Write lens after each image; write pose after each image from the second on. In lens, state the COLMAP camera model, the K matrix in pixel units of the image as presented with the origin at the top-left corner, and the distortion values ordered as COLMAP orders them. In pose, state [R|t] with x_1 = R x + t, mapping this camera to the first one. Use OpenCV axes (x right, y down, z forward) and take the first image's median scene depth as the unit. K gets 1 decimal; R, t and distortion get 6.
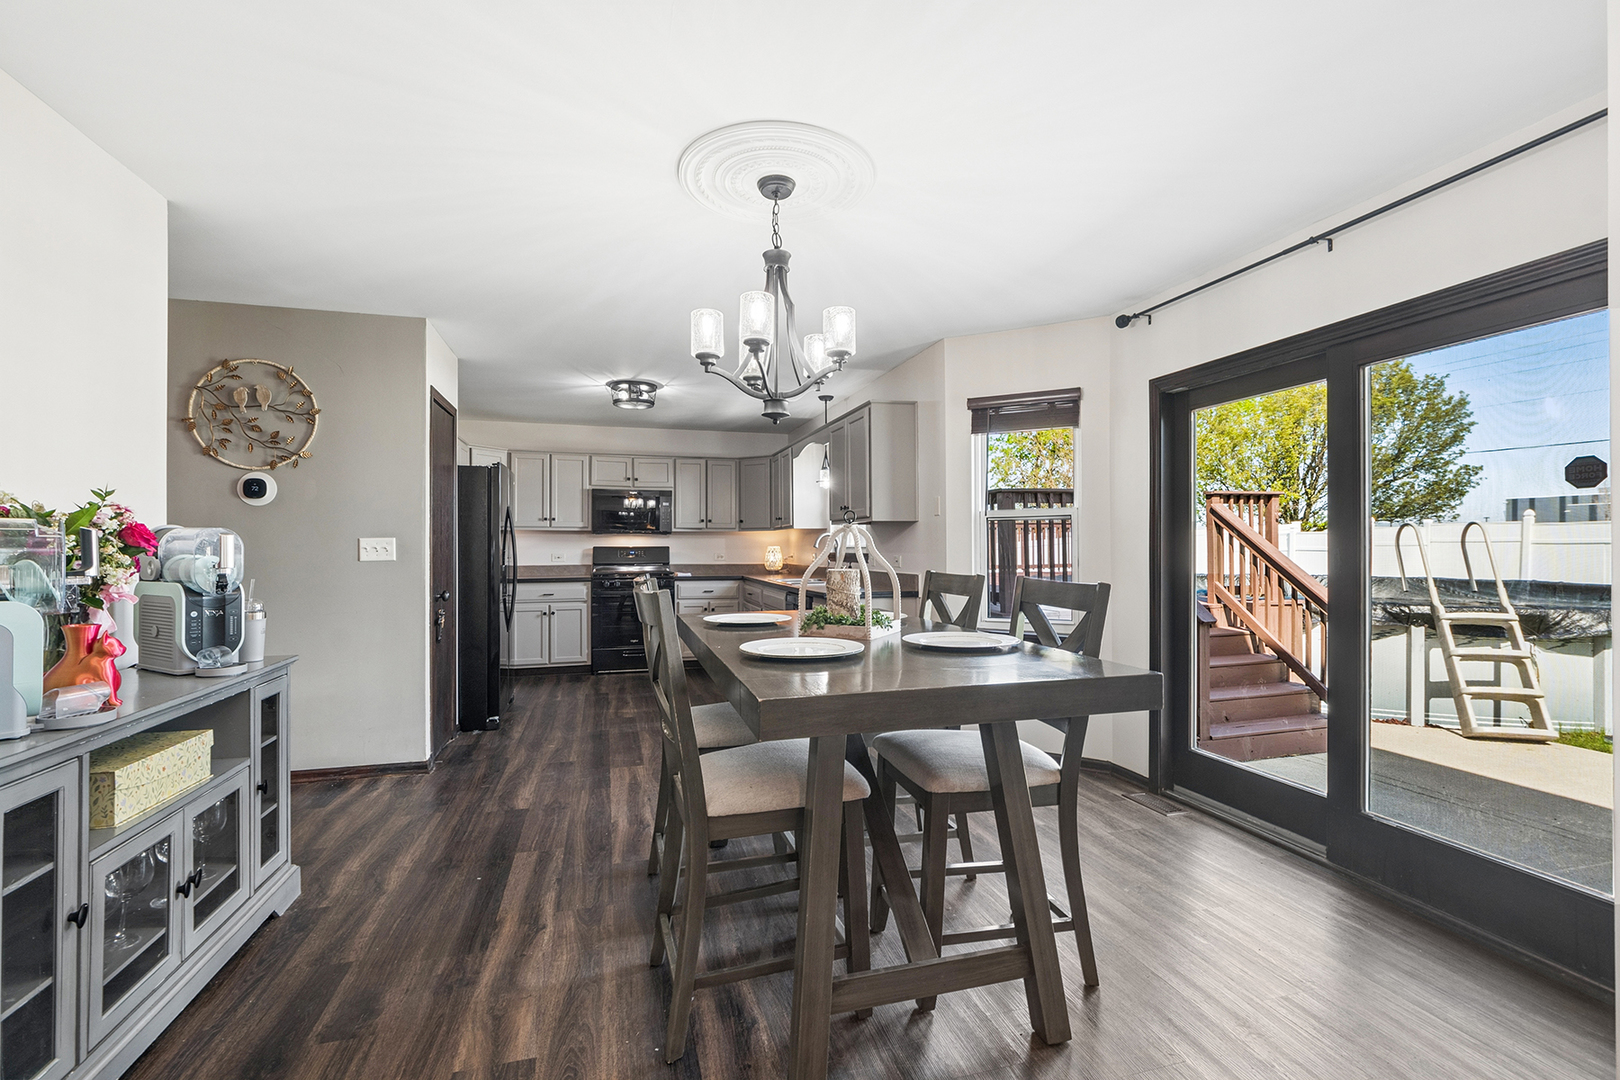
lens RADIAL K [[753.1, 0, 819.7], [0, 753.1, 532.6], [0, 0, 1]] dist [0.000749, -0.001186]
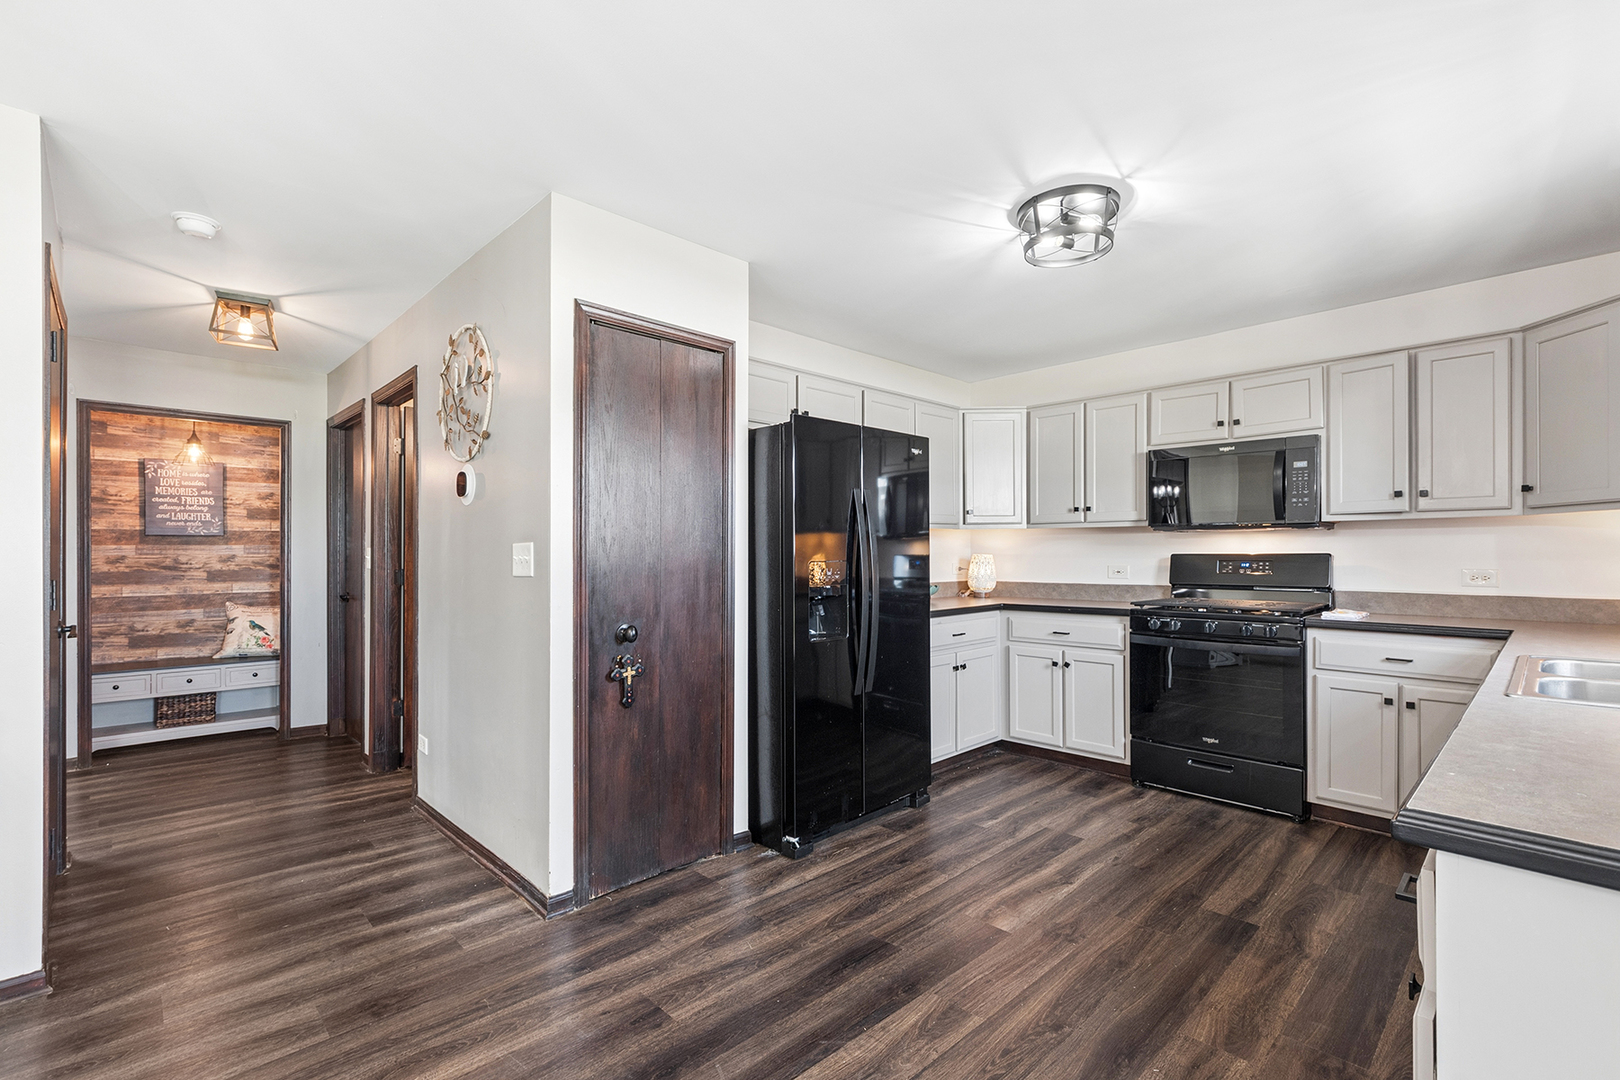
lens RADIAL K [[753.1, 0, 818.3], [0, 753.1, 550.2], [0, 0, 1]] dist [0.000749, -0.001186]
pose [[0.462775, -0.006674, -0.886451, 0.075945], [0.019711, 0.999802, 0.002763, 0.008669], [0.886257, -0.018752, 0.462815, 0.509525]]
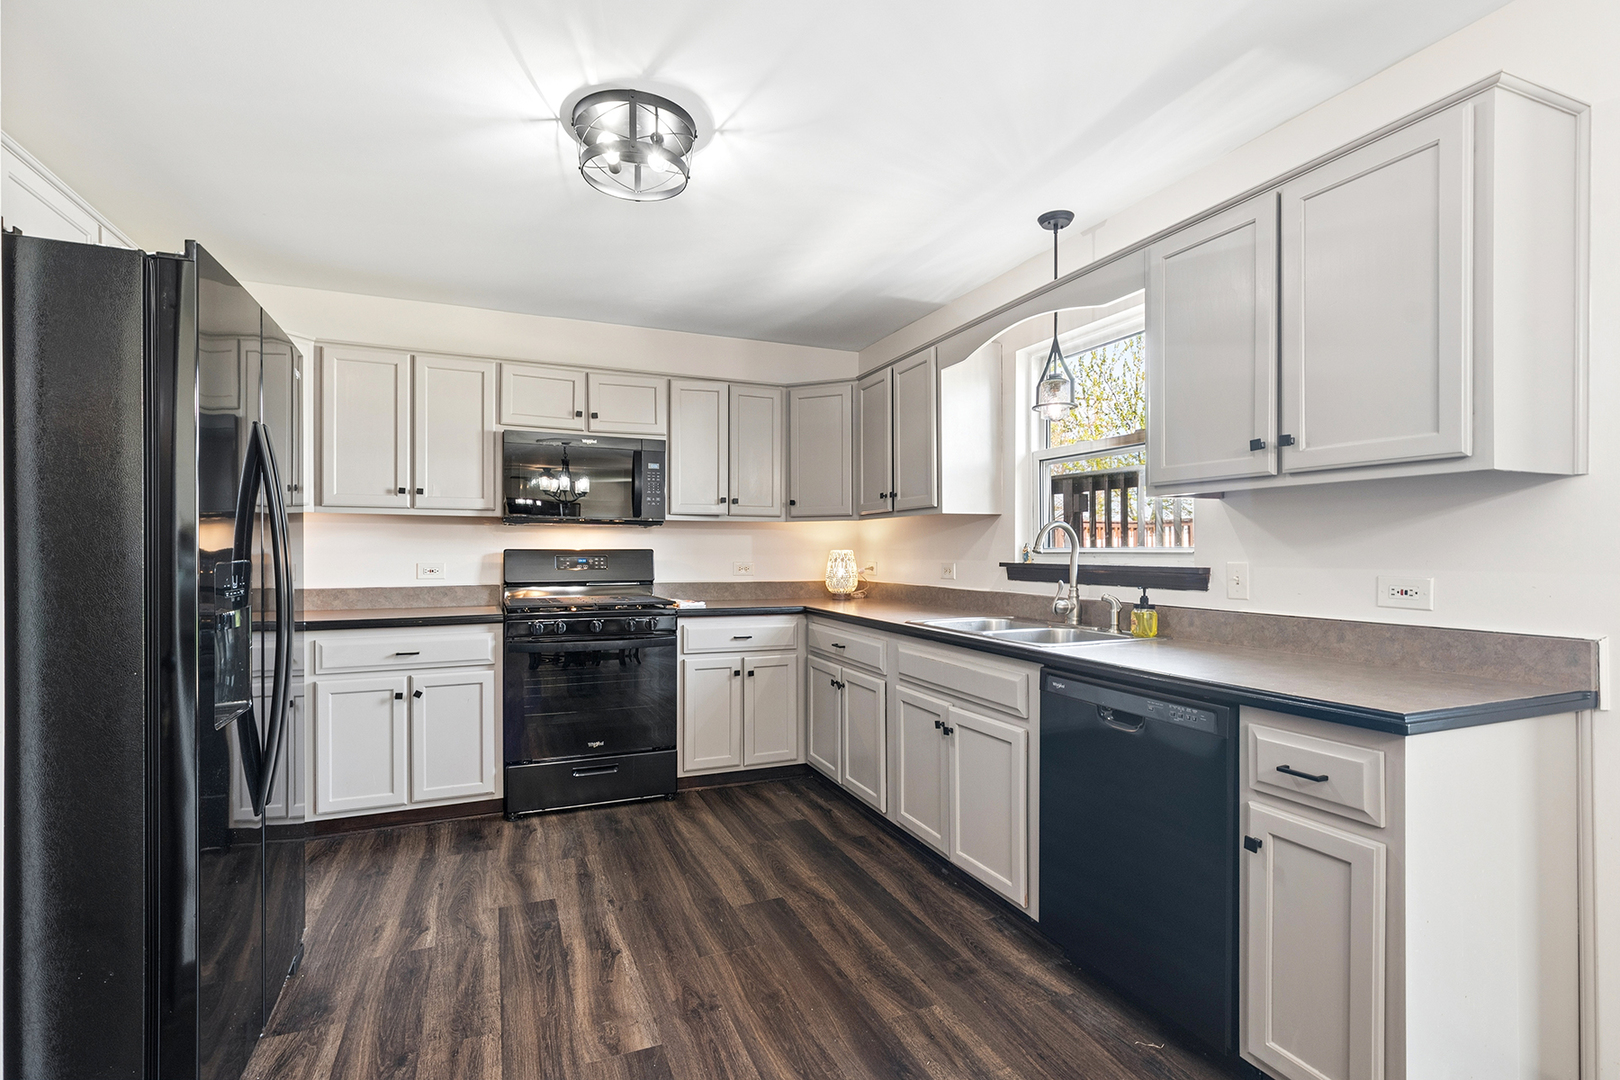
lens RADIAL K [[753.1, 0, 818.0], [0, 753.1, 548.9], [0, 0, 1]] dist [0.000749, -0.001186]
pose [[0.992367, 0.000985, 0.123316, -0.157272], [-0.003092, 0.999852, 0.016898, 0.008887], [-0.123281, -0.017151, 0.992224, 0.480686]]
